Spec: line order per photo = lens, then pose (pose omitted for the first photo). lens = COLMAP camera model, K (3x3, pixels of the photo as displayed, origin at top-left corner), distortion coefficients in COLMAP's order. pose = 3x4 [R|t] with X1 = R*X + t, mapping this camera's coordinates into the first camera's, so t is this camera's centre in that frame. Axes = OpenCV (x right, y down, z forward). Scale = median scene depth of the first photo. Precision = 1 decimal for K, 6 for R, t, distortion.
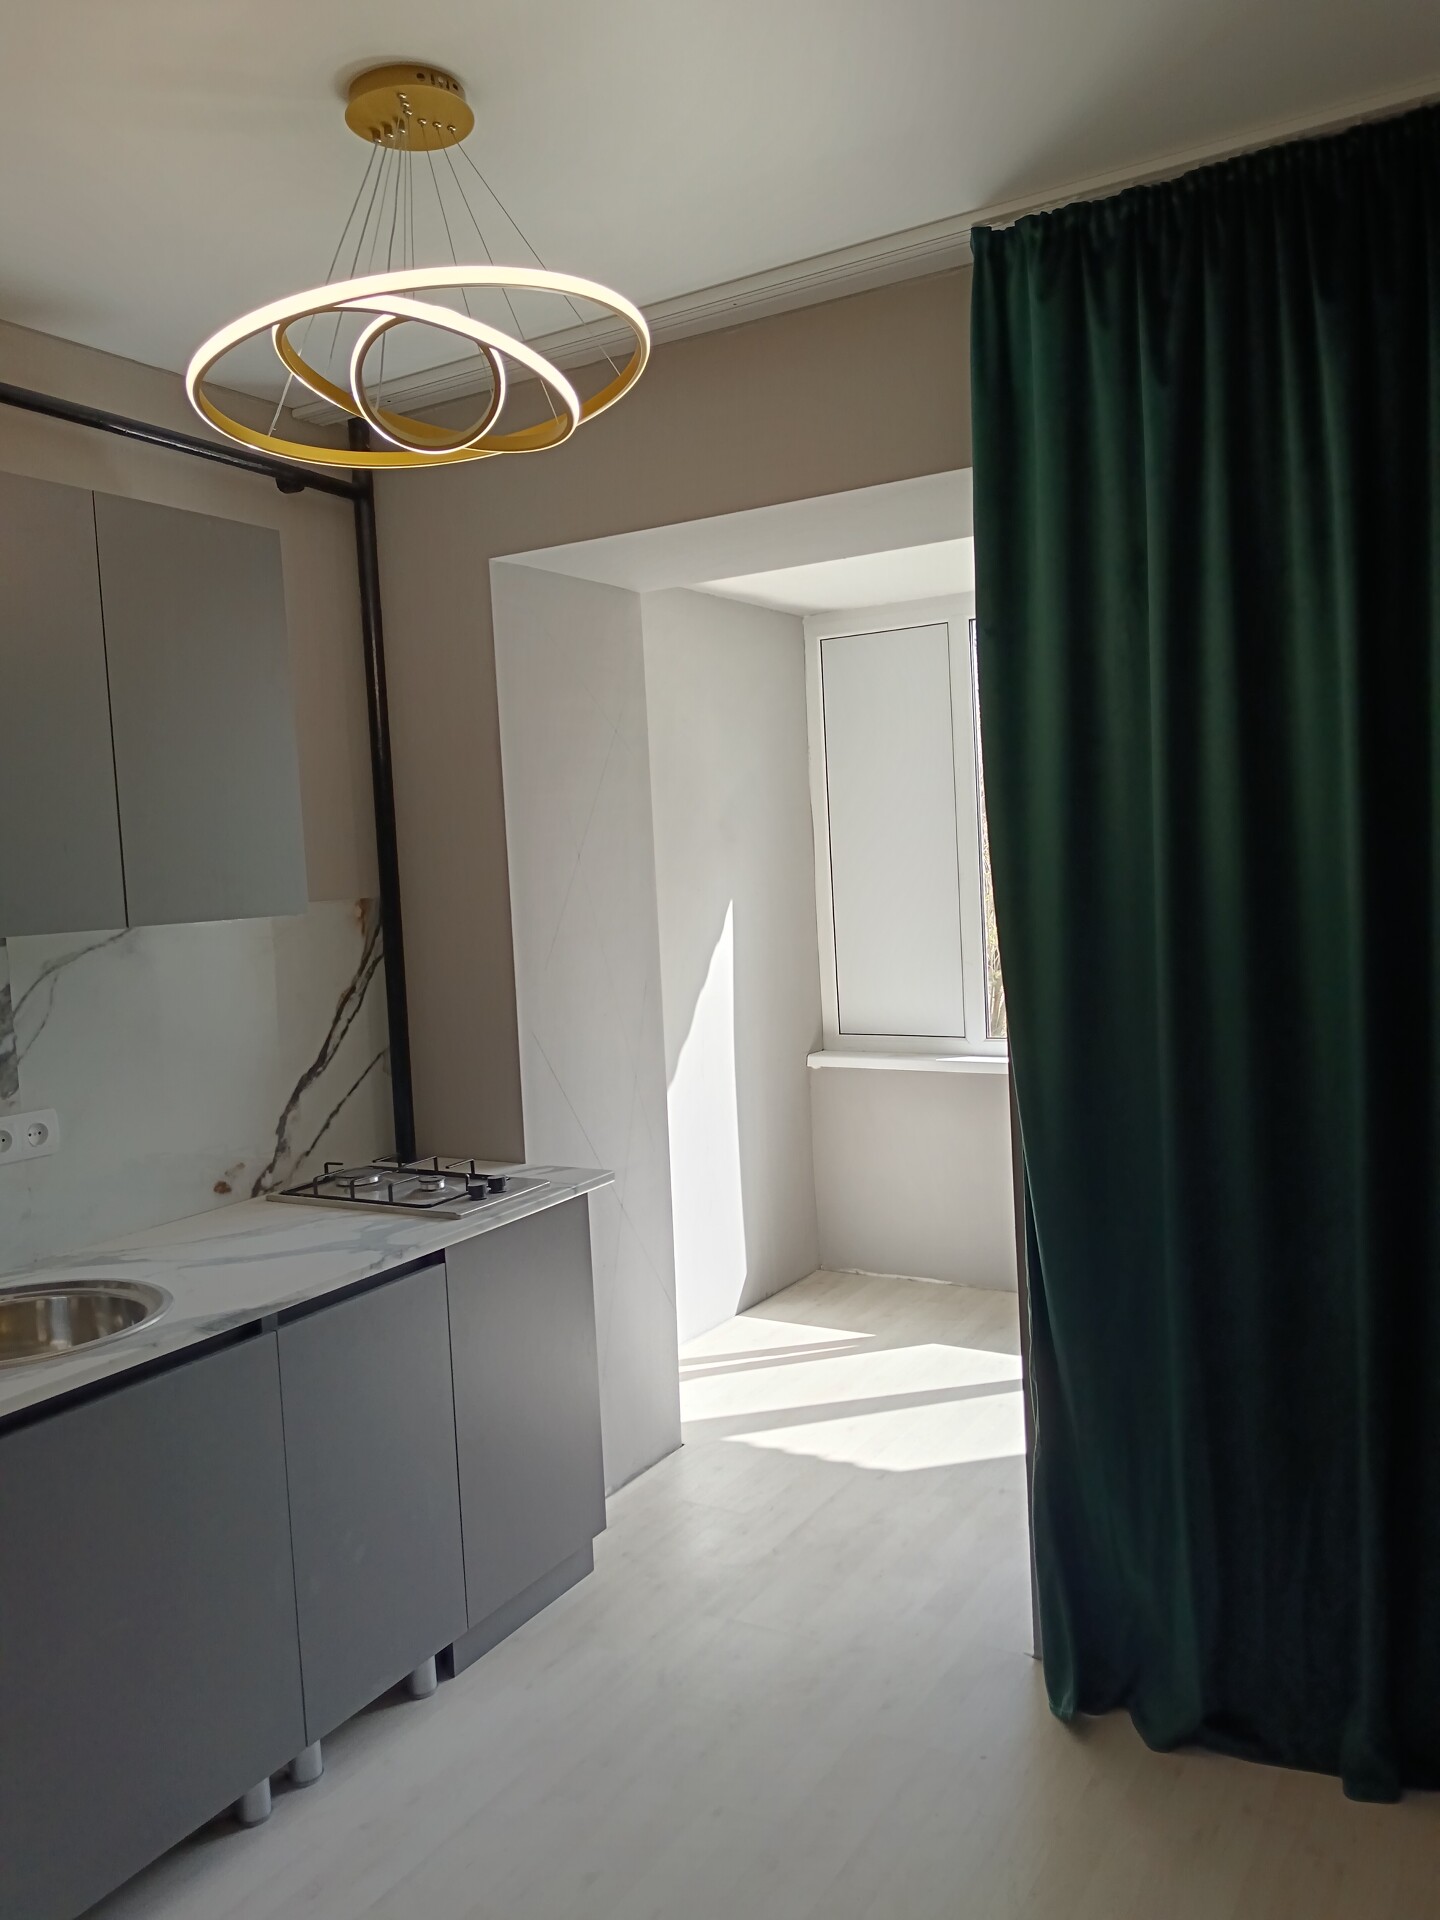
lens RADIAL K [[1476.1, 0, 728.3], [0, 1476.1, 954.3], [0, 0, 1]] dist [0.052079, -0.076650]
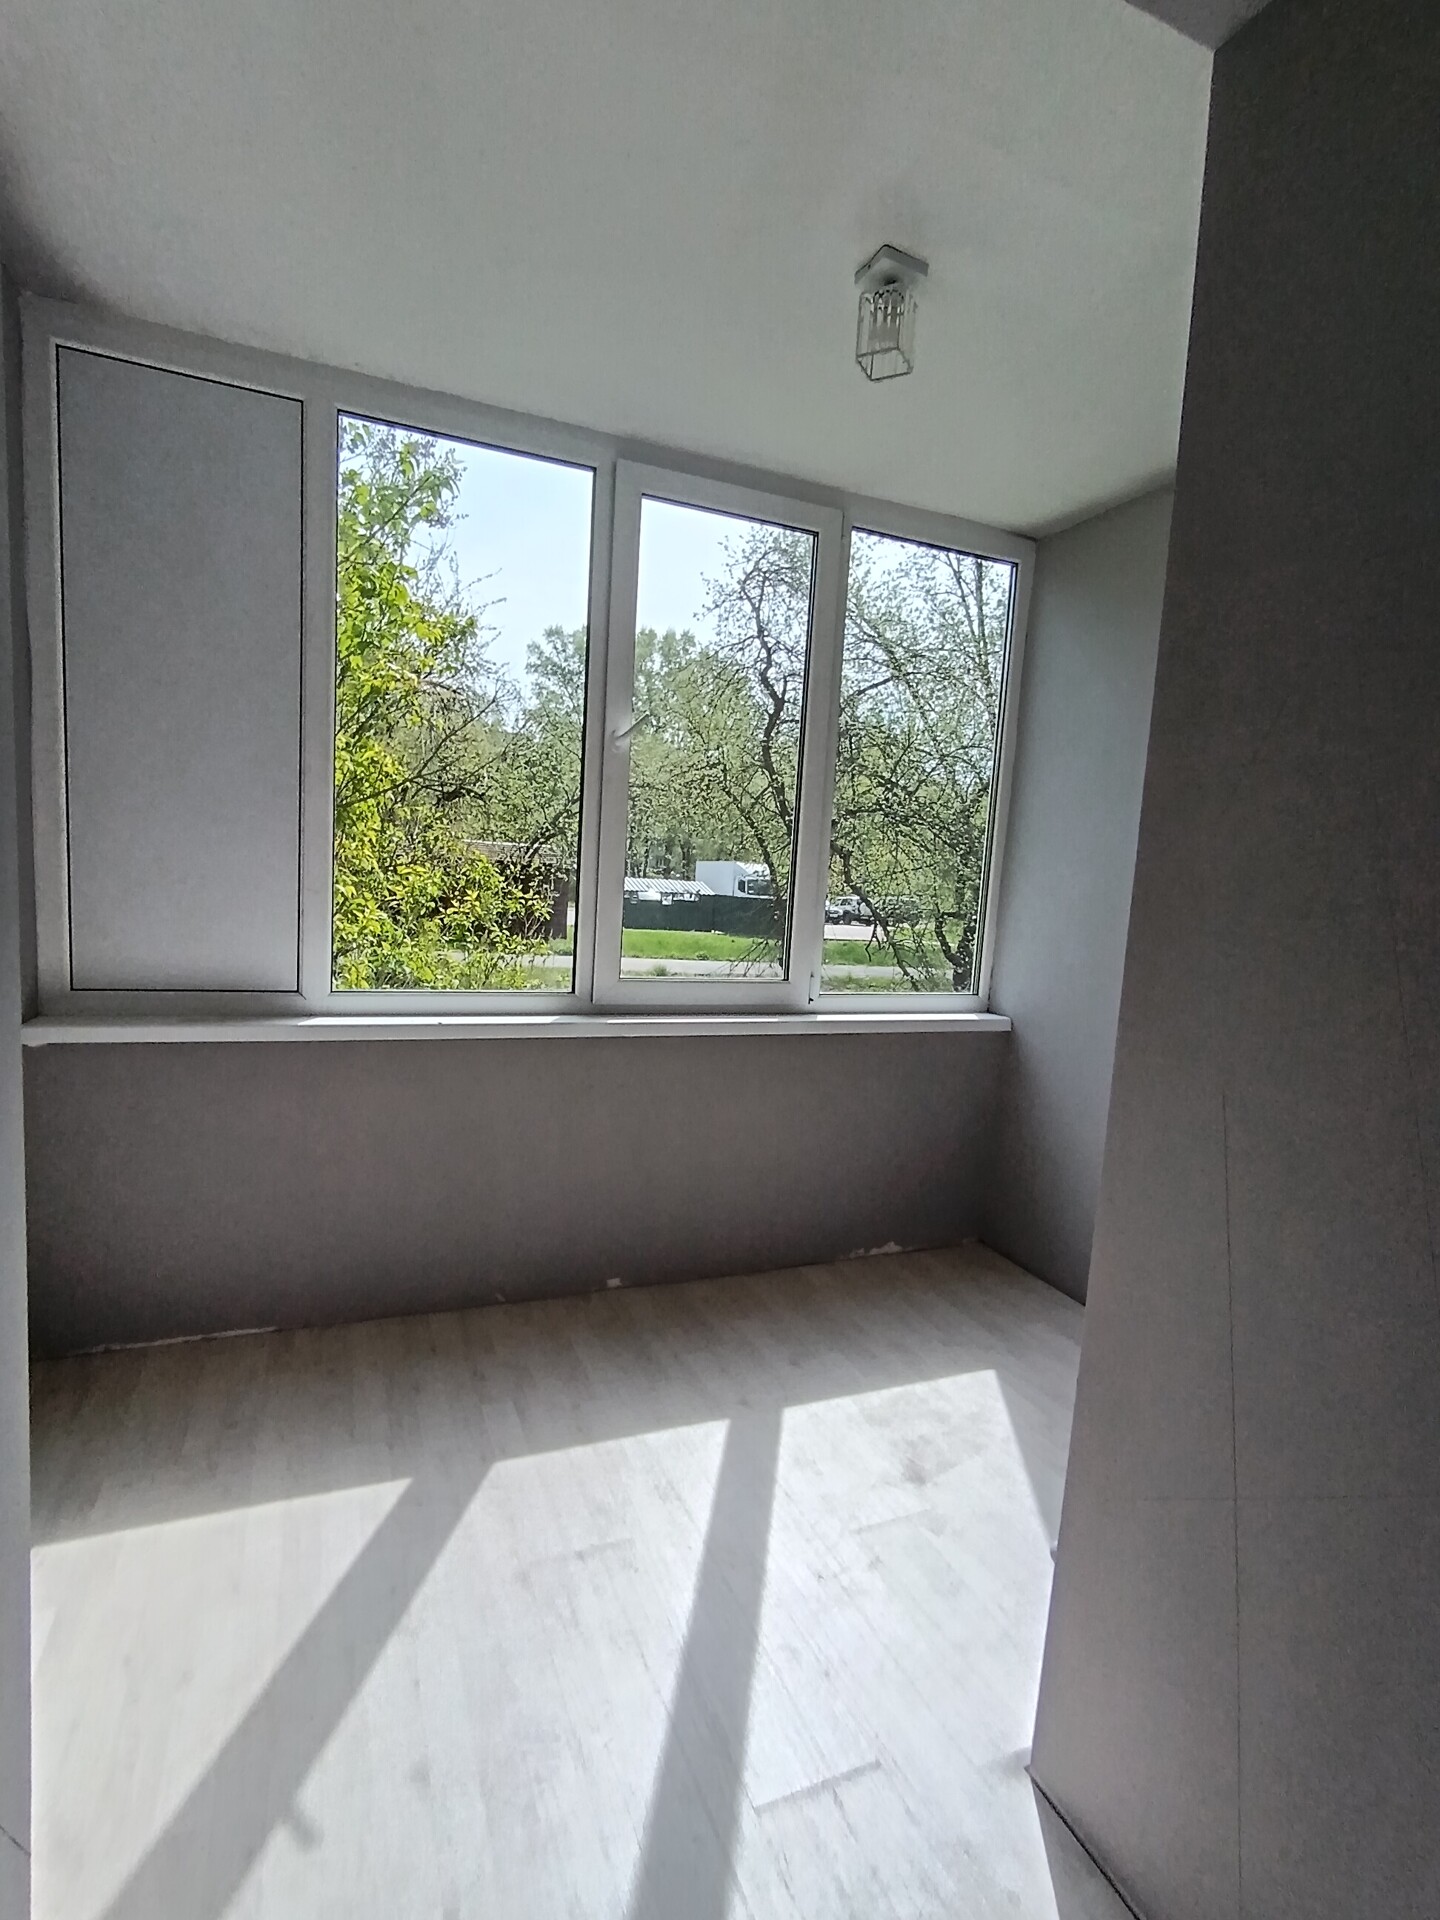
lens RADIAL K [[905.3, 0, 707.2], [0, 905.3, 970.4], [0, 0, 1]] dist [-0.010009, 0.001513]
pose [[0.594645, -0.001074, 0.803988, -0.137885], [-0.037168, 0.998893, 0.028825, 0.042878], [-0.803129, -0.047024, 0.593947, 0.984400]]
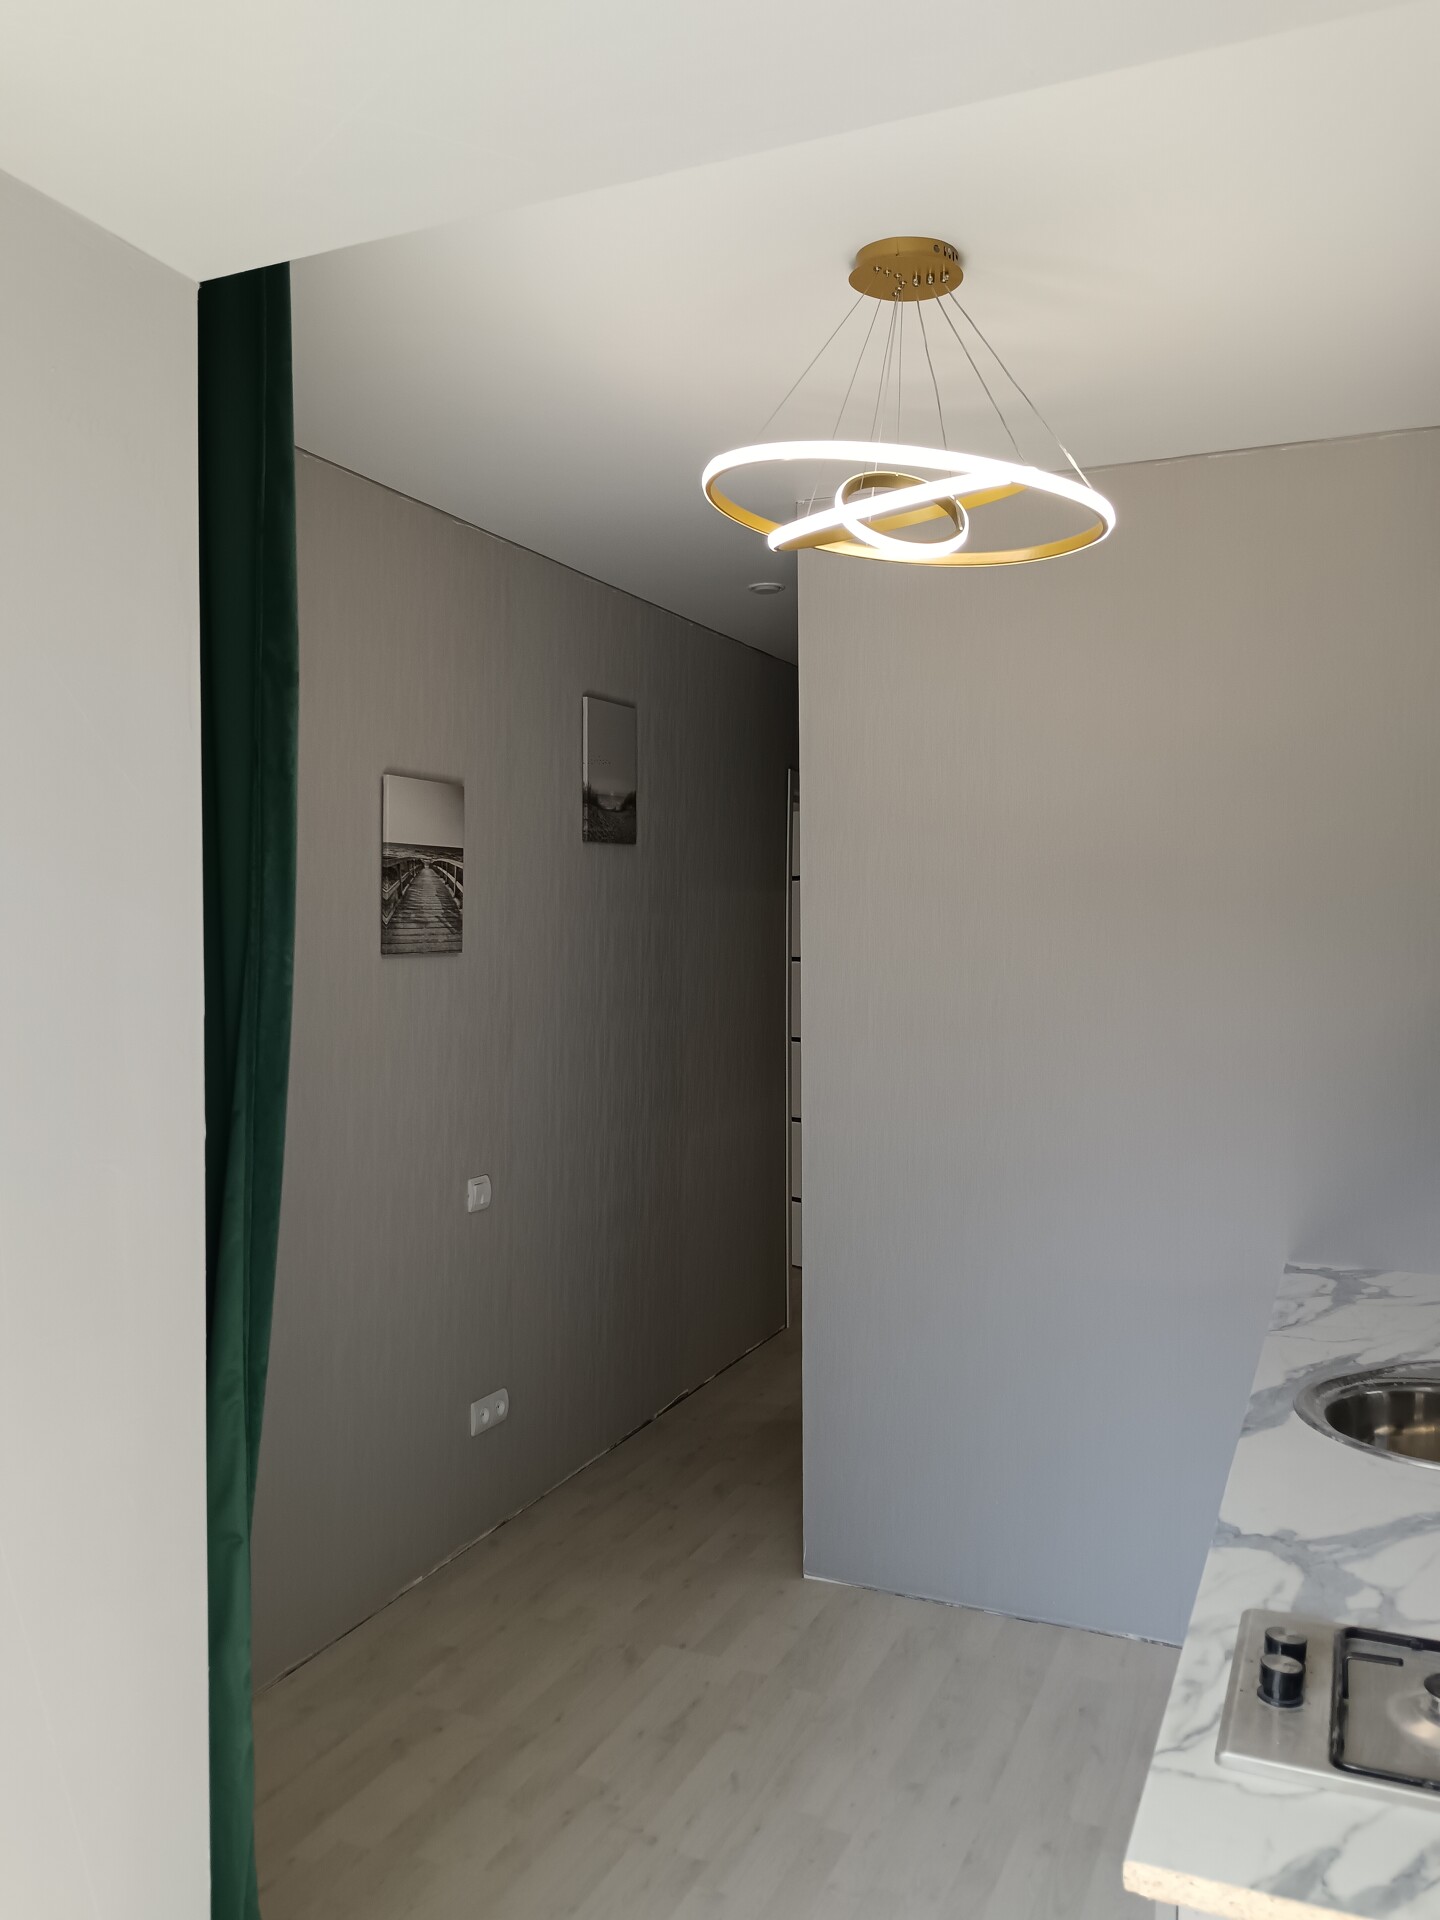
lens RADIAL K [[1476.1, 0, 737.9], [0, 1476.1, 961.5], [0, 0, 1]] dist [0.052079, -0.076650]
pose [[-0.991607, 0.051942, -0.118393, 0.047199], [0.040183, 0.994213, 0.099631, -0.110225], [0.122883, 0.094037, -0.987956, 1.402498]]
